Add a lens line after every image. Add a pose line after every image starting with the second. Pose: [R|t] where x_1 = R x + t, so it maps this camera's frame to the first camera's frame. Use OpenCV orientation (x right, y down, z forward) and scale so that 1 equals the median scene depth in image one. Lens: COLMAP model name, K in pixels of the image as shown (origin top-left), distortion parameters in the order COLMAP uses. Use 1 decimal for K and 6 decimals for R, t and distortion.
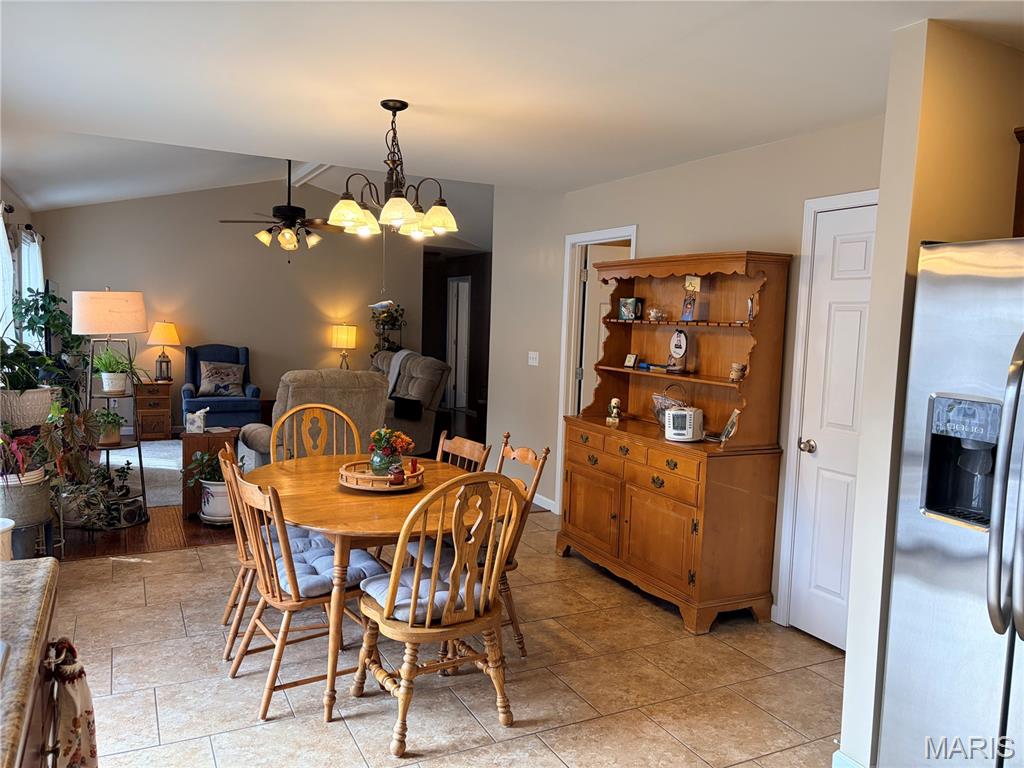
lens RADIAL K [[773.7, 0, 509.1], [0, 773.7, 385.3], [0, 0, 1]] dist [0.054201, -0.048871]
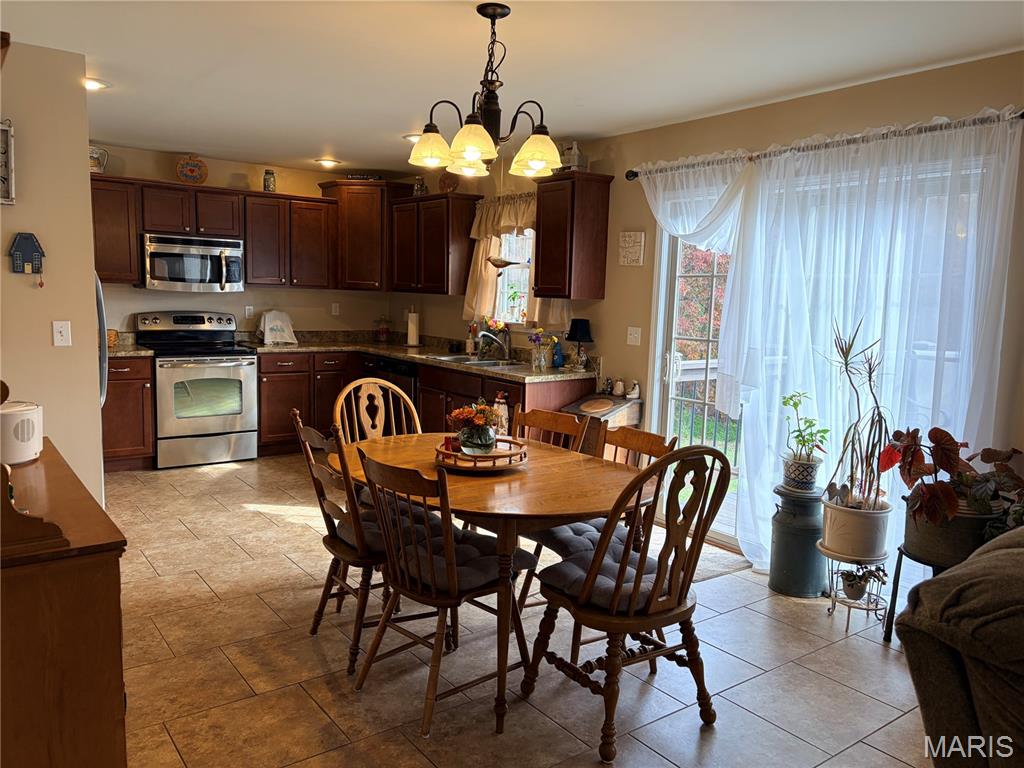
lens RADIAL K [[773.7, 0, 509.1], [0, 773.7, 385.3], [0, 0, 1]] dist [0.054201, -0.048871]
pose [[-0.984318, -0.040748, -0.171632, -0.017800], [-0.075188, 0.977063, 0.199234, -0.064865], [0.159577, 0.209014, -0.964805, 0.852456]]
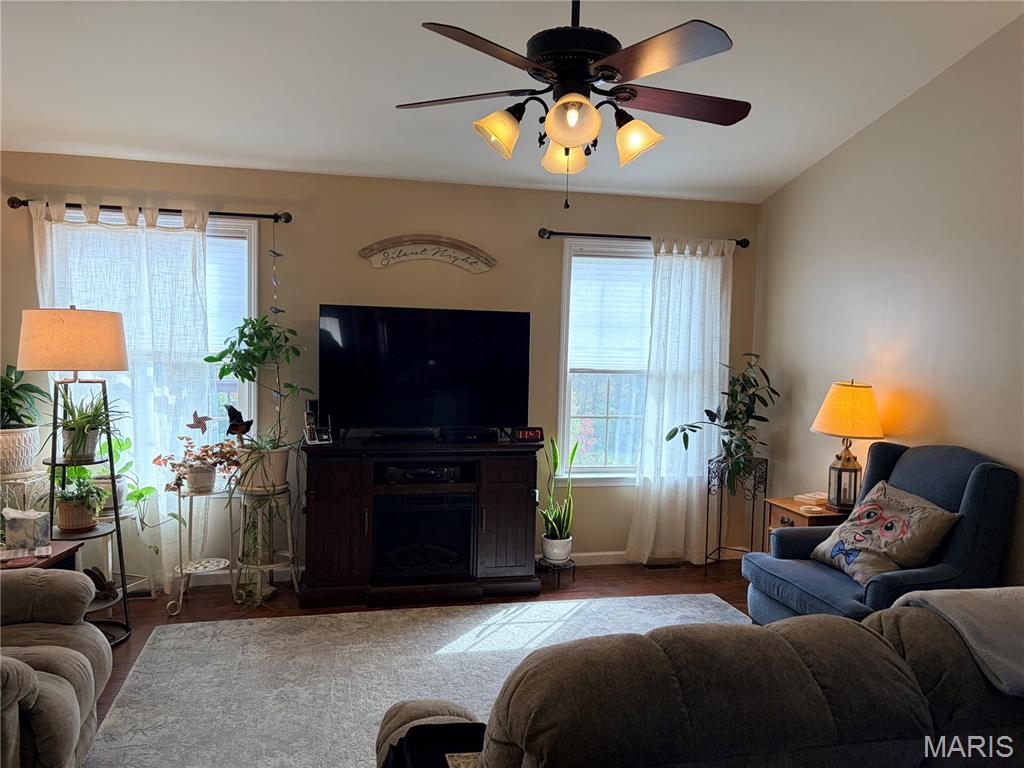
lens RADIAL K [[781.5, 0, 507.4], [0, 781.5, 388.5], [0, 0, 1]] dist [0.129450, -0.201477]
pose [[-0.227955, 0.030274, -0.973201, 0.065398], [-0.117146, 0.991403, 0.058280, -0.096040], [0.966599, 0.127292, -0.222449, 1.071202]]
